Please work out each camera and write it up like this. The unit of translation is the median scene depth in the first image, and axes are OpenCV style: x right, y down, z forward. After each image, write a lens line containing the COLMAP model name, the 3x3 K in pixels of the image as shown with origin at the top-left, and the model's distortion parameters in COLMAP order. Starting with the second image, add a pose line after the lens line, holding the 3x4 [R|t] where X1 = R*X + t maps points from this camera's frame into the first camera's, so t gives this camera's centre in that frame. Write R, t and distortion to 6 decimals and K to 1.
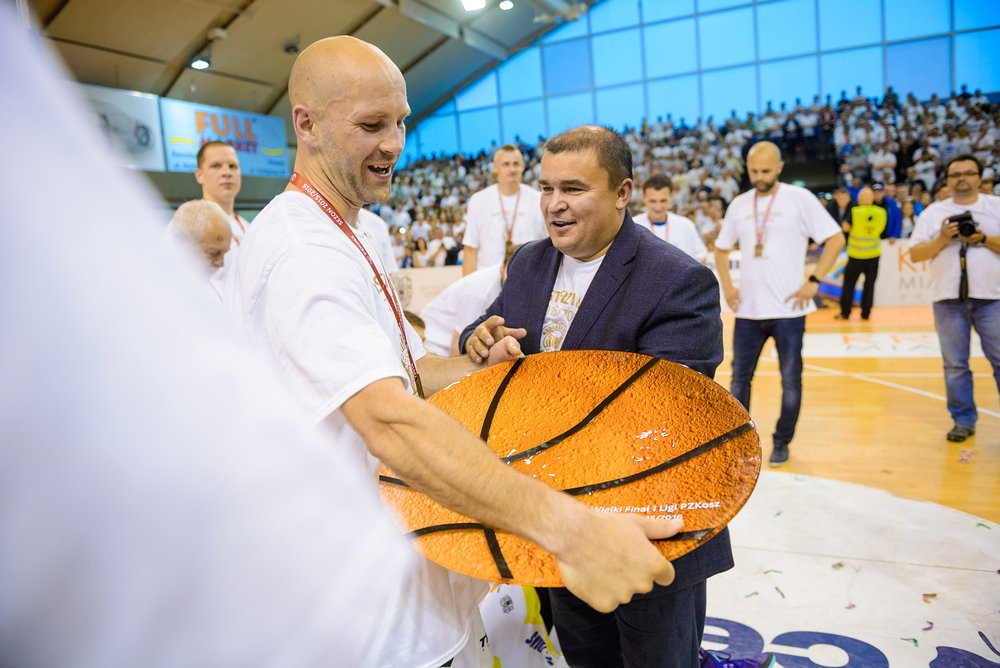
lens RADIAL K [[683.0, 0, 500.0], [0, 683.0, 334.0], [0, 0, 1]] dist [-0.051499, -0.002227]
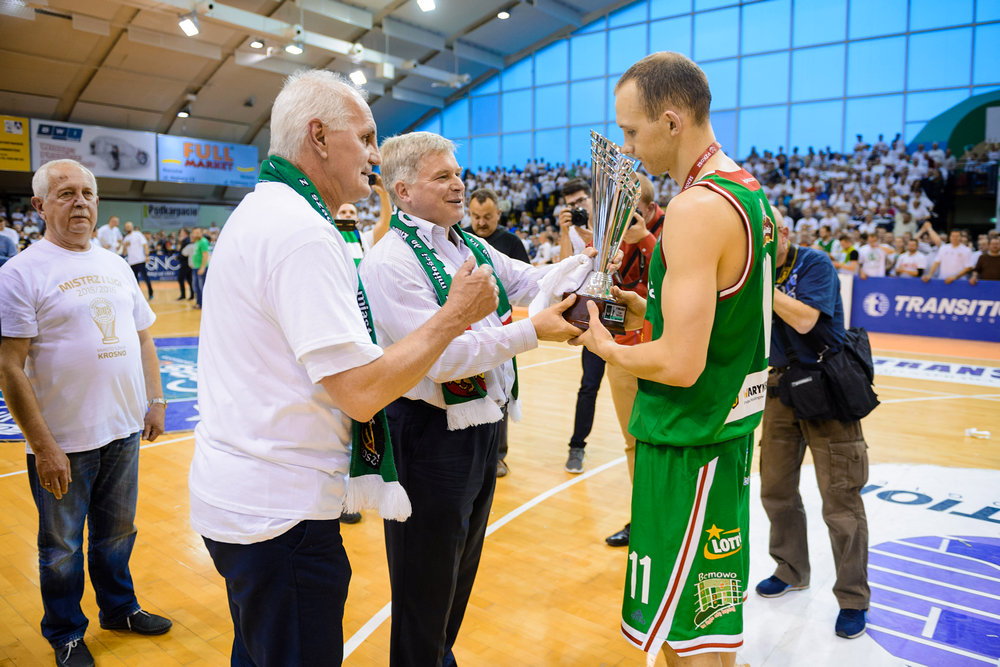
lens RADIAL K [[683.0, 0, 500.0], [0, 683.0, 333.5], [0, 0, 1]] dist [-0.051499, -0.002227]
pose [[0.967449, 0.123852, -0.220688, 0.606868], [-0.123955, 0.992197, 0.013440, -0.006468], [0.220631, 0.014353, 0.975252, -0.321165]]
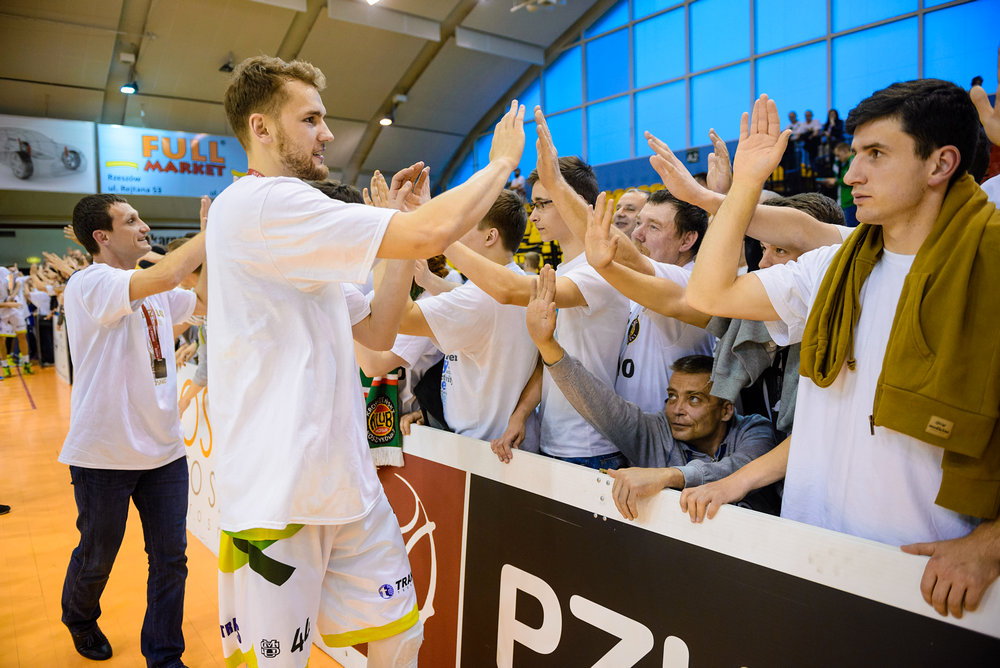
lens RADIAL K [[683.0, 0, 500.0], [0, 683.0, 334.0], [0, 0, 1]] dist [-0.051499, -0.002227]
pose [[0.892575, 0.098264, -0.440062, 0.483233], [-0.111717, 0.993729, -0.004699, -0.081573], [0.436841, 0.053357, 0.897955, 0.316617]]
